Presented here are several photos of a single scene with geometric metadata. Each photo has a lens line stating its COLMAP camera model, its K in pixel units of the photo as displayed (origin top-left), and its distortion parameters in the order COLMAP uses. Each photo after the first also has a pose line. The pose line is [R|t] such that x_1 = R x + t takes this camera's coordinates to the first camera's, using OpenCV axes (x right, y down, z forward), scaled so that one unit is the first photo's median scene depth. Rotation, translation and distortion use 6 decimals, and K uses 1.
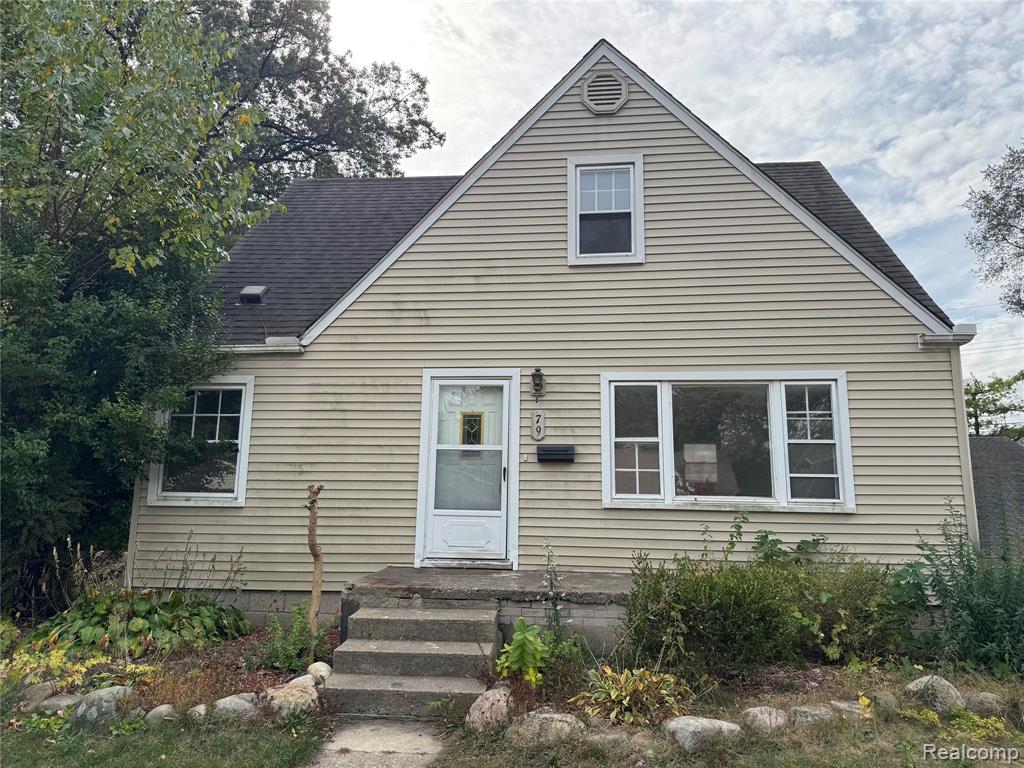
lens RADIAL K [[712.1, 0, 512.0], [0, 712.1, 384.0], [0, 0, 1]] dist [0.157819, -0.297416]
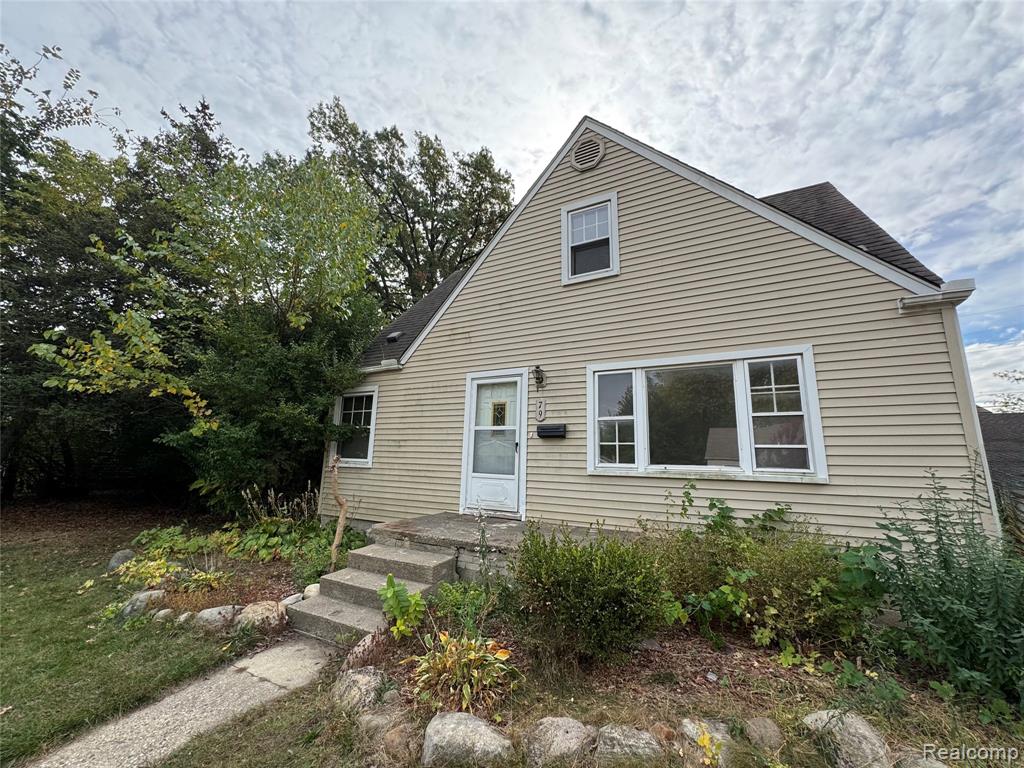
lens RADIAL K [[408.8, 0, 512.0], [0, 408.8, 384.0], [0, 0, 1]] dist [-0.000569, -0.000015]
pose [[0.924434, -0.062095, -0.376254, 0.271987], [0.049701, 0.997856, -0.042571, 0.040507], [0.378091, 0.020654, 0.925538, 0.292033]]
